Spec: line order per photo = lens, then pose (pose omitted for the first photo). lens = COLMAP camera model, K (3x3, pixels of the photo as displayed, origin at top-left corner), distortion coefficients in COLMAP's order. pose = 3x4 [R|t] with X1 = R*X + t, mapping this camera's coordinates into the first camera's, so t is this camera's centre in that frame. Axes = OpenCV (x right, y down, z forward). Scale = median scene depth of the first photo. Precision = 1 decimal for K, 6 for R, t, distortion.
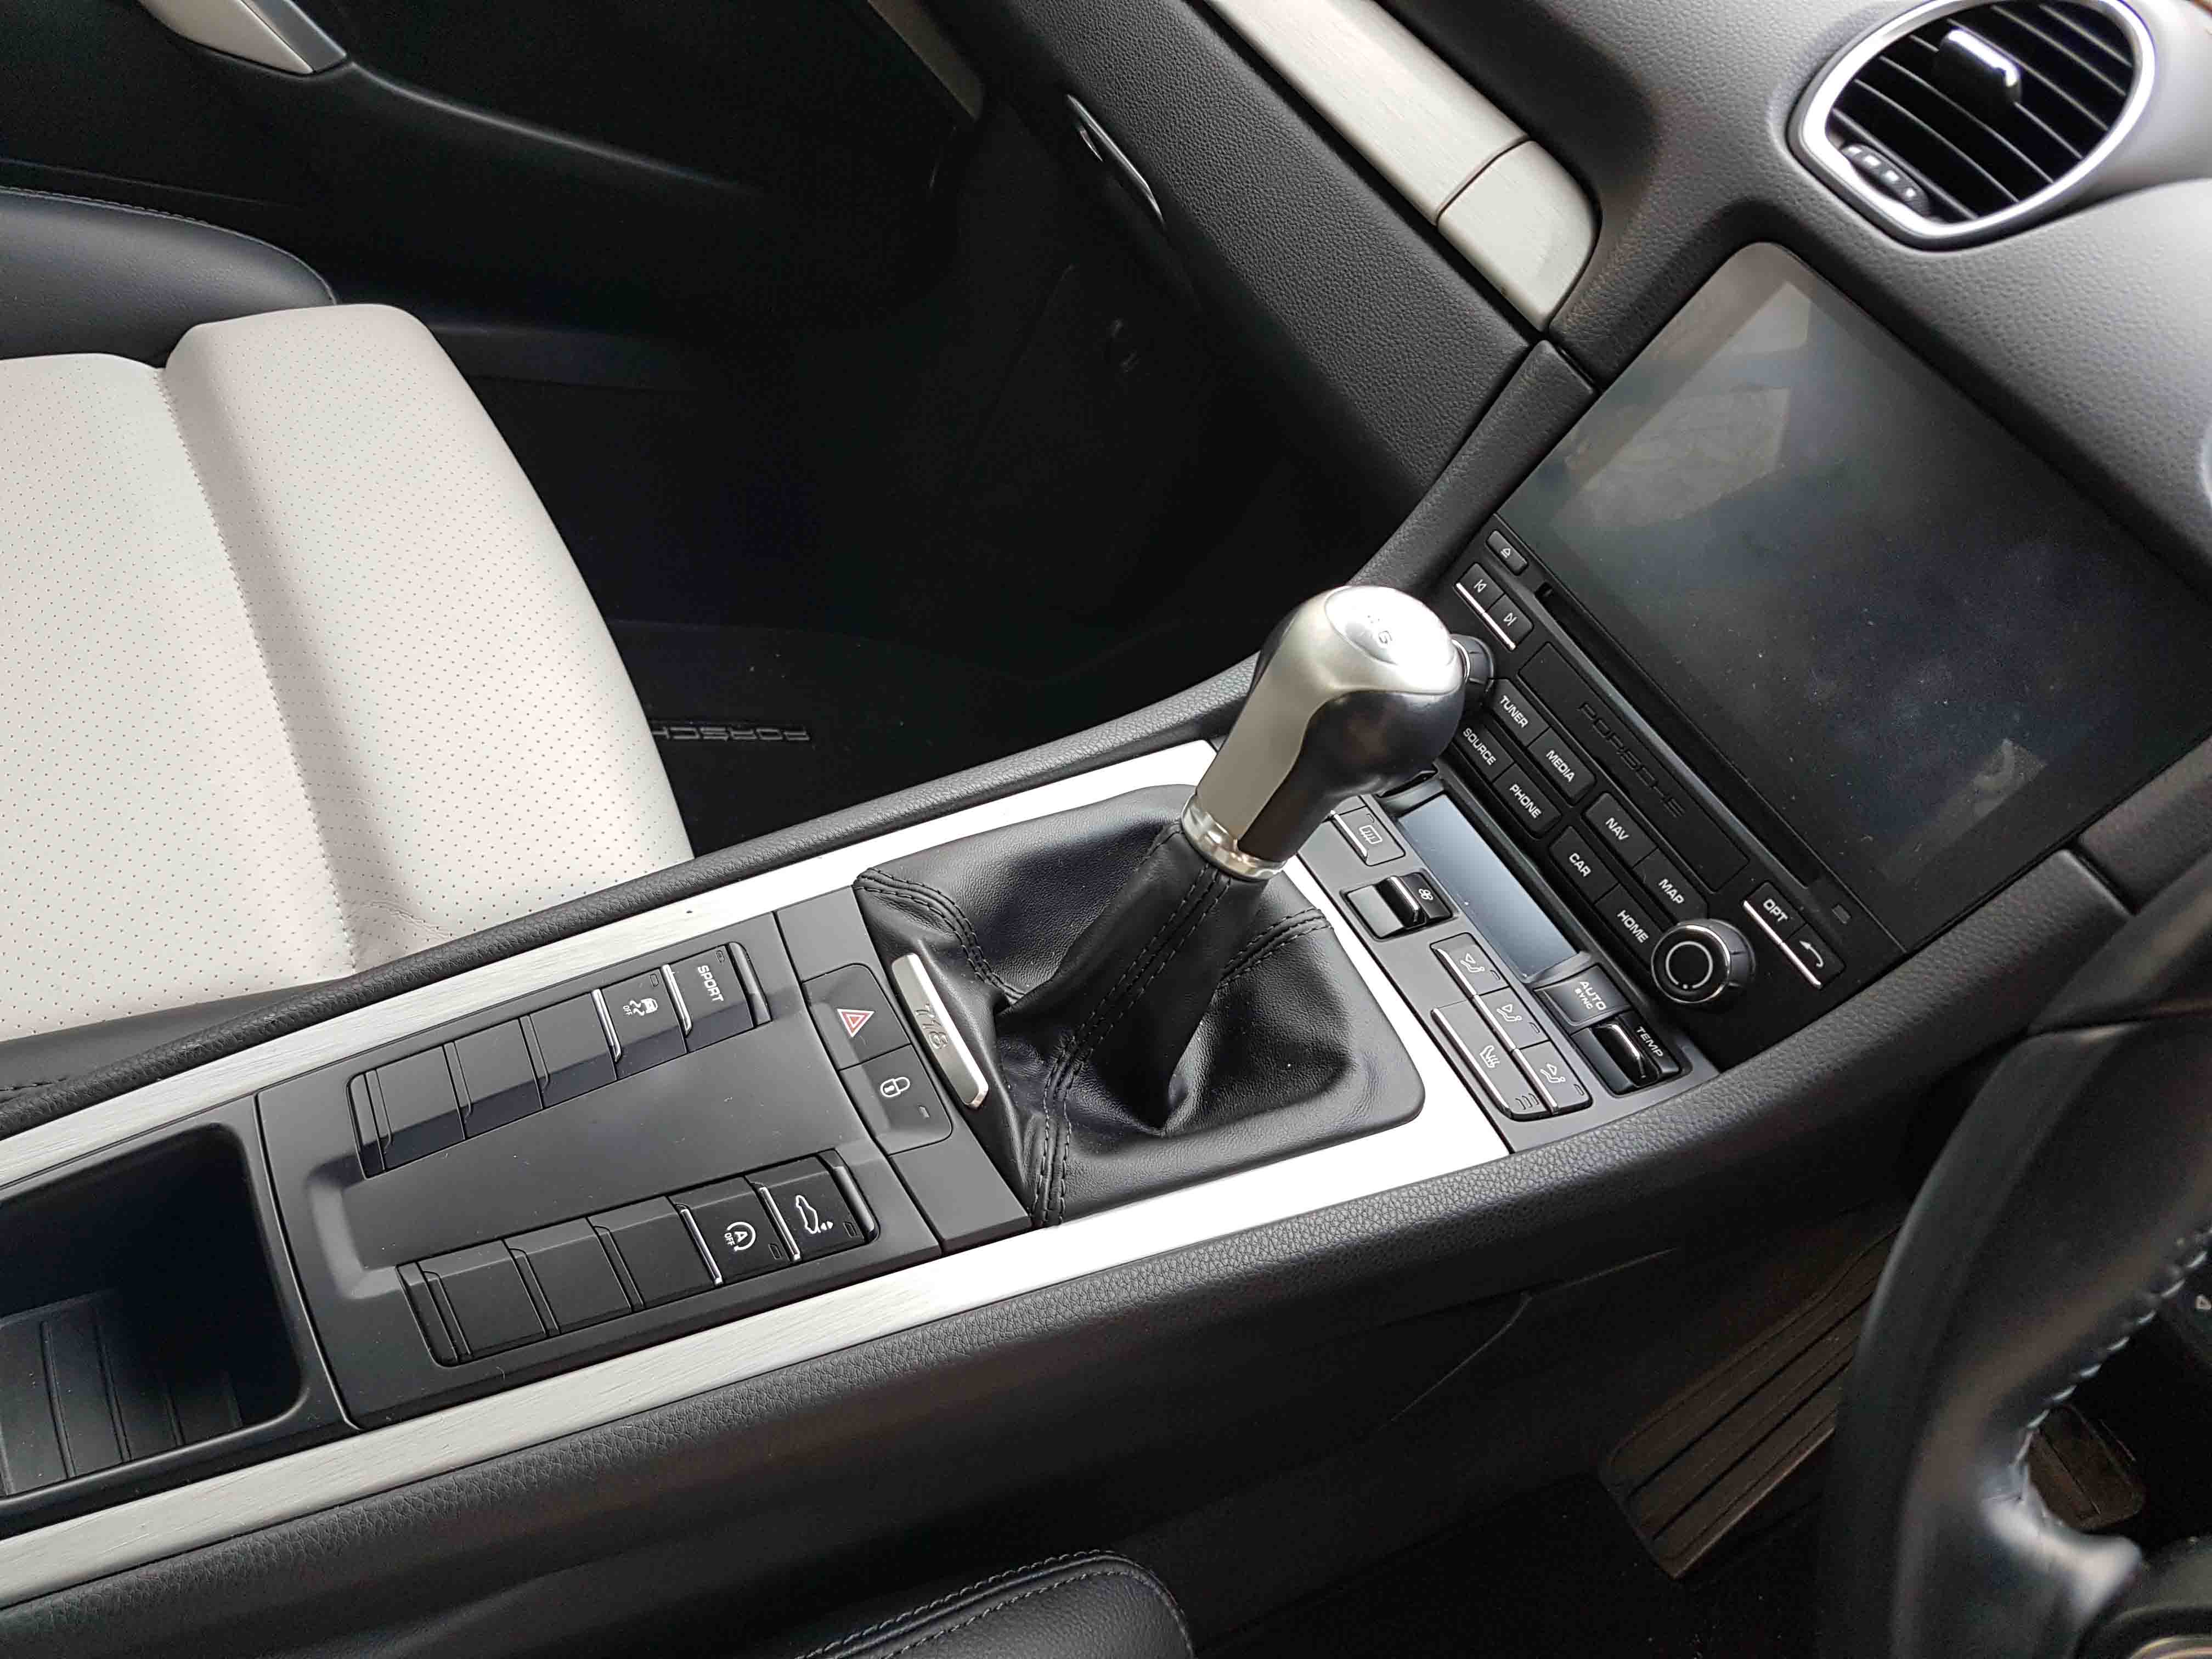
lens RADIAL K [[1793.3, 0, 1030.9], [0, 1793.3, 832.0], [0, 0, 1]] dist [0.131759, -0.206978]
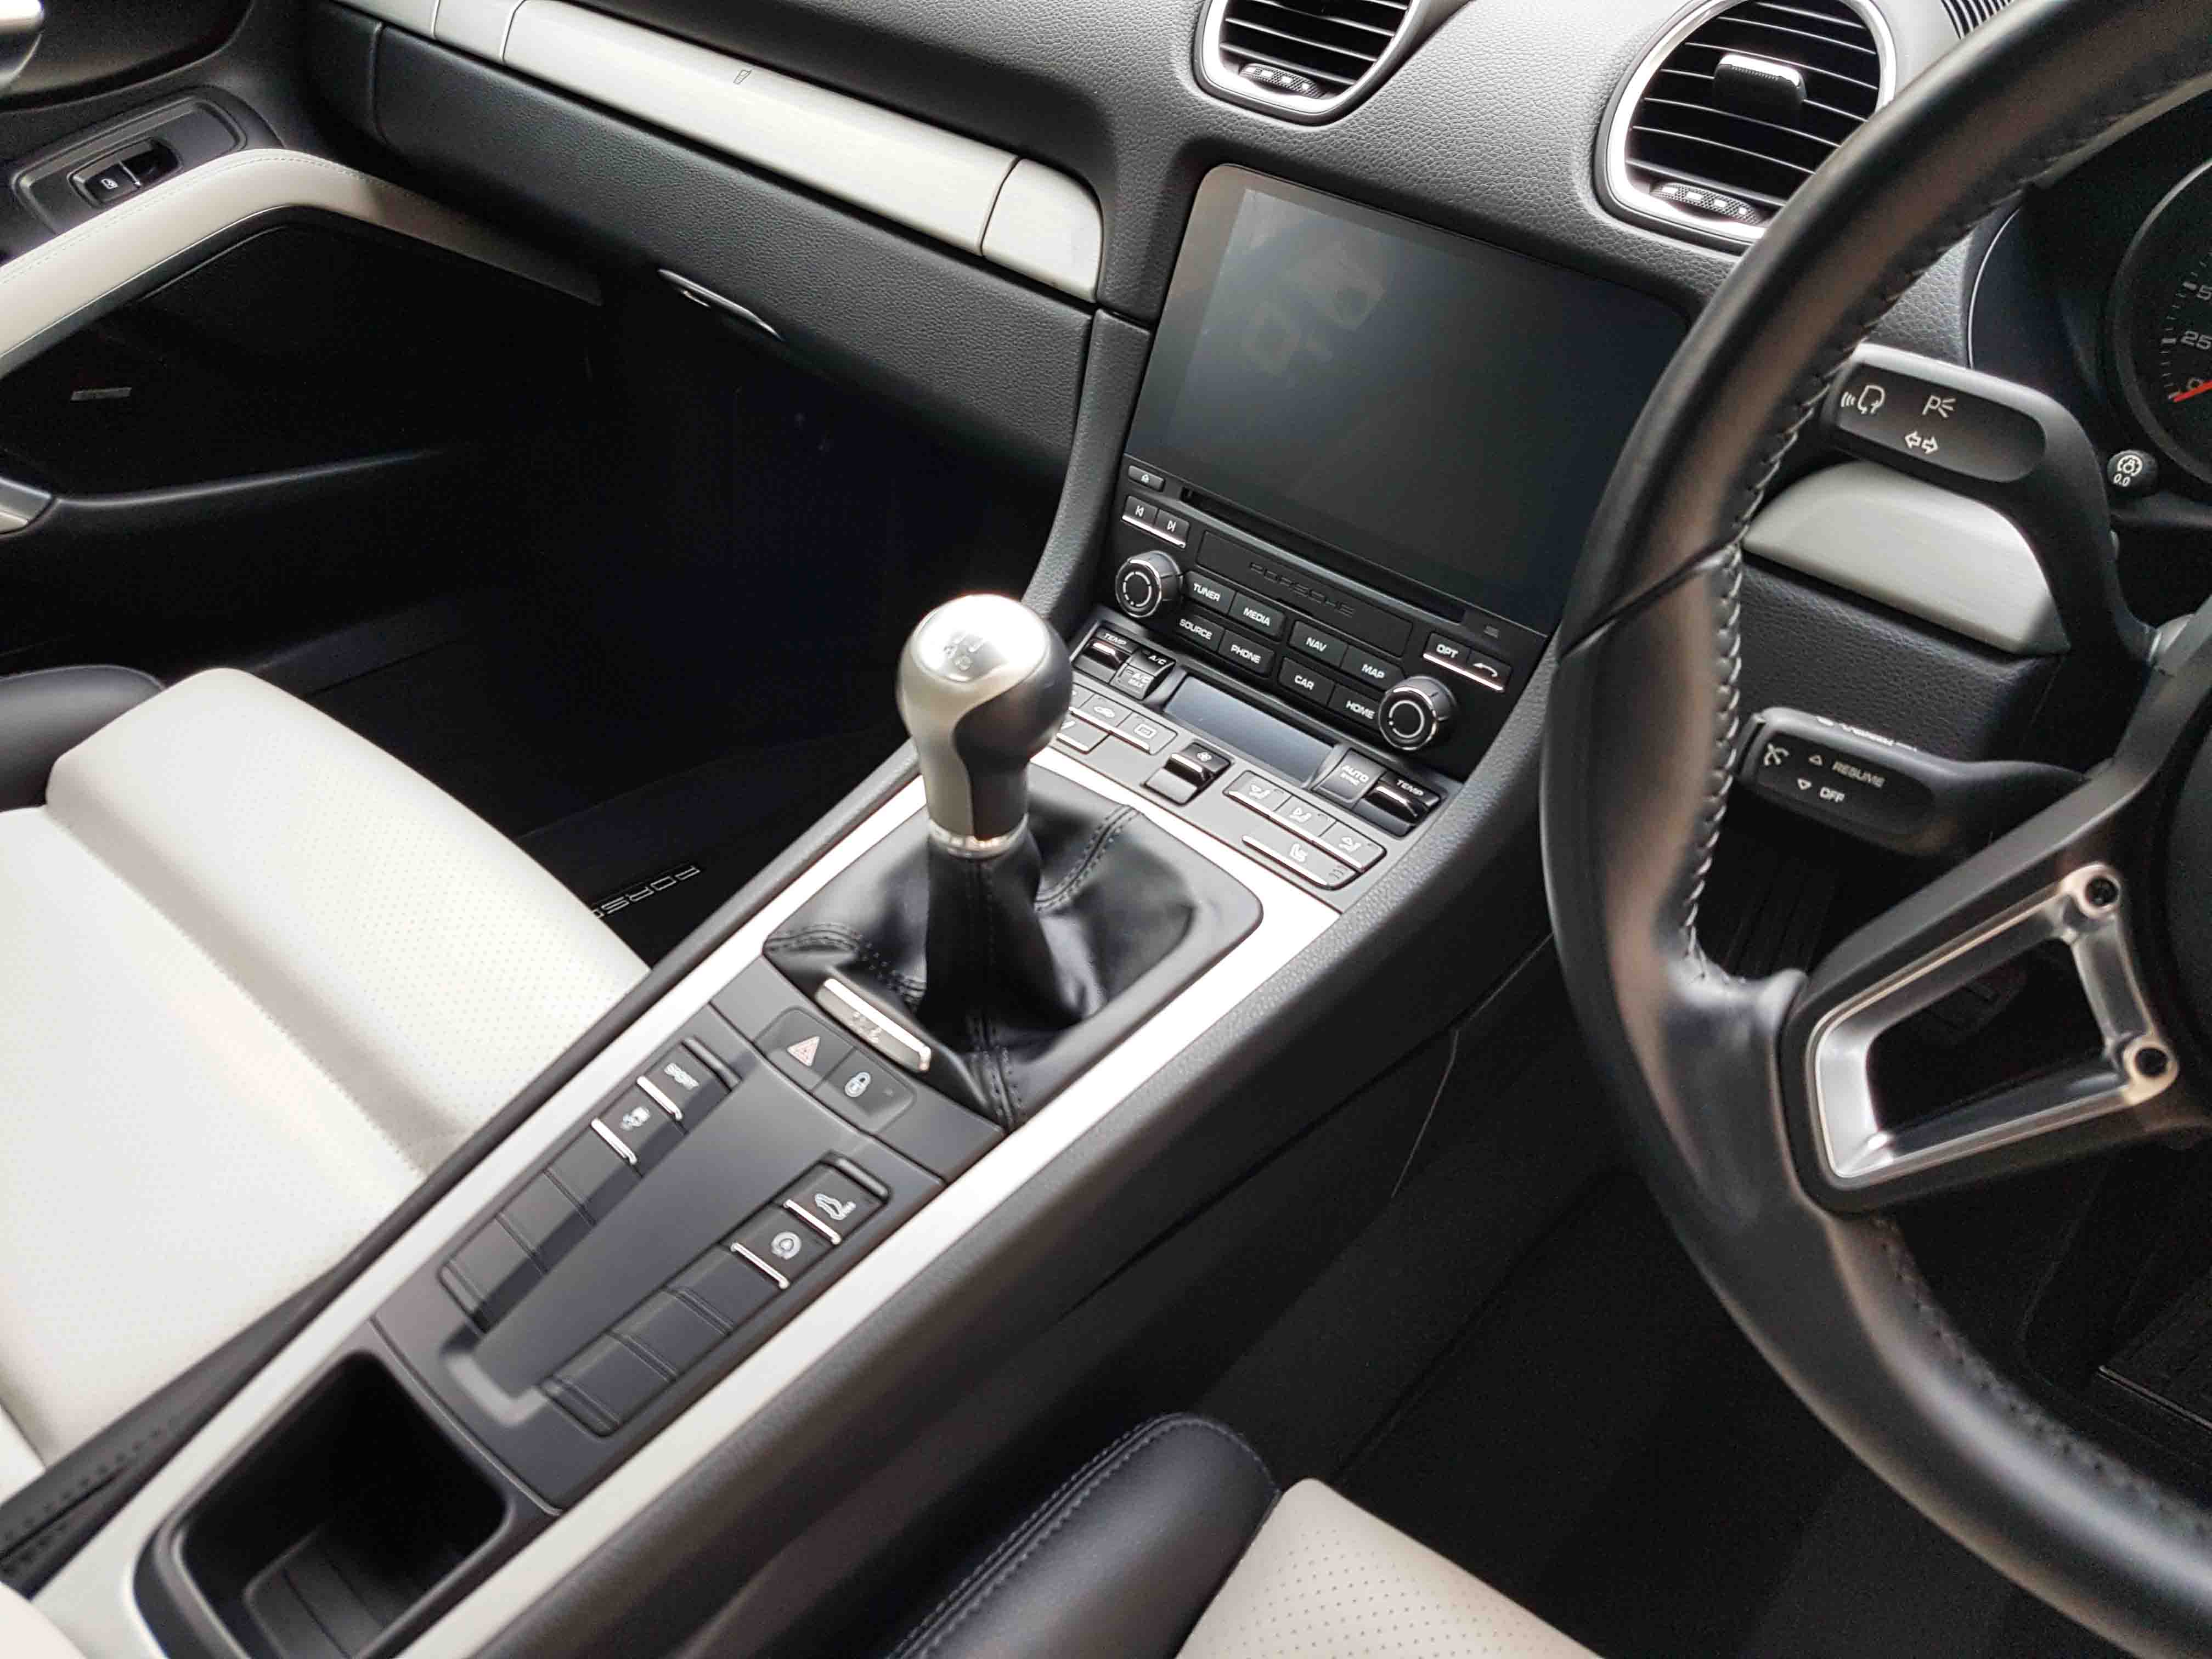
lens RADIAL K [[1798.8, 0, 1105.4], [0, 1798.8, 766.1], [0, 0, 1]] dist [0.222955, -0.362425]
pose [[0.898878, -0.431216, 0.077919, 0.063660], [0.433906, 0.900716, -0.020862, 0.038301], [-0.061187, 0.052562, 0.996741, -0.227256]]
